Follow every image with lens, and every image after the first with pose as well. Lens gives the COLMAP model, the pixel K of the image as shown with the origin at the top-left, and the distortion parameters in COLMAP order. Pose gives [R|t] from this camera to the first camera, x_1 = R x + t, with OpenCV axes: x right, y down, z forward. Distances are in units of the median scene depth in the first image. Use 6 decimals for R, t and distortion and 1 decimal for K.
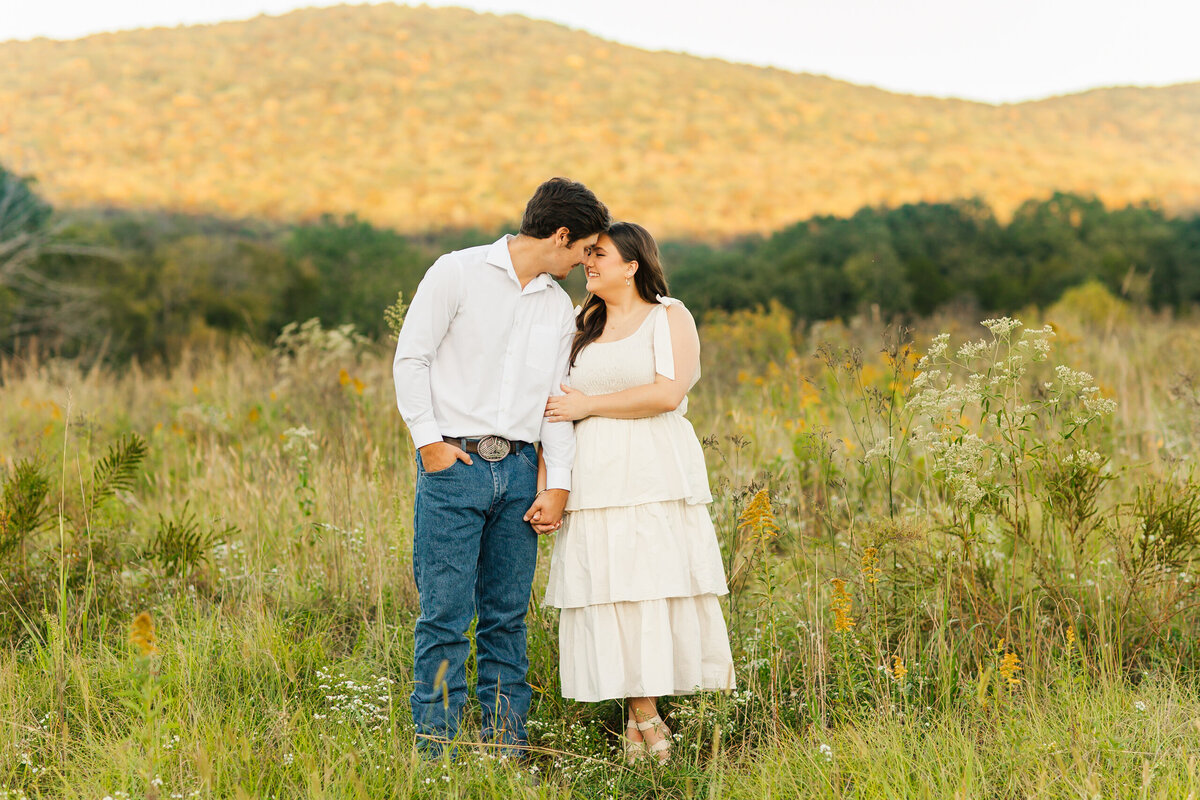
lens RADIAL K [[3054.4, 0, 598.6], [0, 3054.4, 408.9], [0, 0, 1]] dist [0.182219, 0.000000]
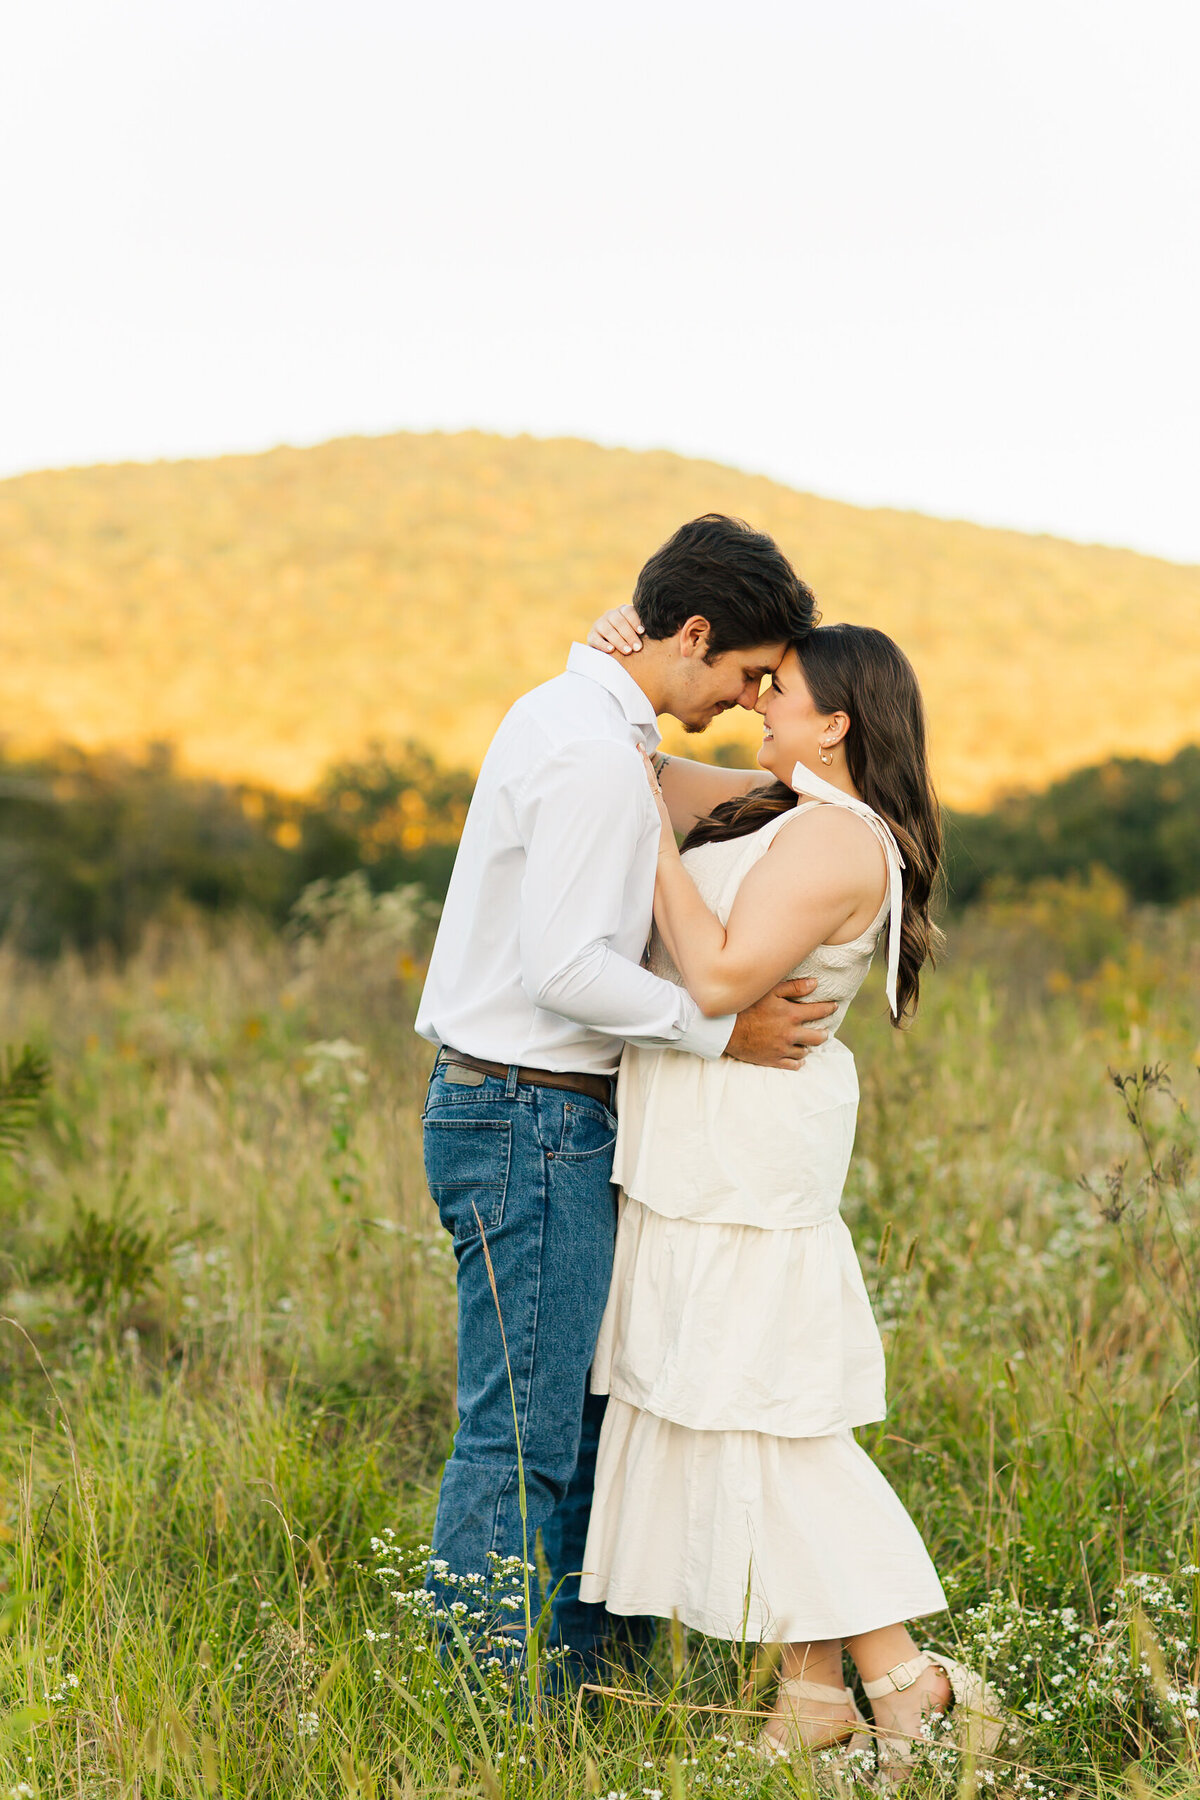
lens RADIAL K [[4581.6, 0, 606.9], [0, 4581.6, 895.9], [0, 0, 1]] dist [0.182219, 0.000000]
pose [[0.999176, 0.017835, -0.036450, -0.010944], [-0.018996, 0.999315, -0.031750, 0.002850], [0.035858, 0.032416, 0.998831, 0.099837]]
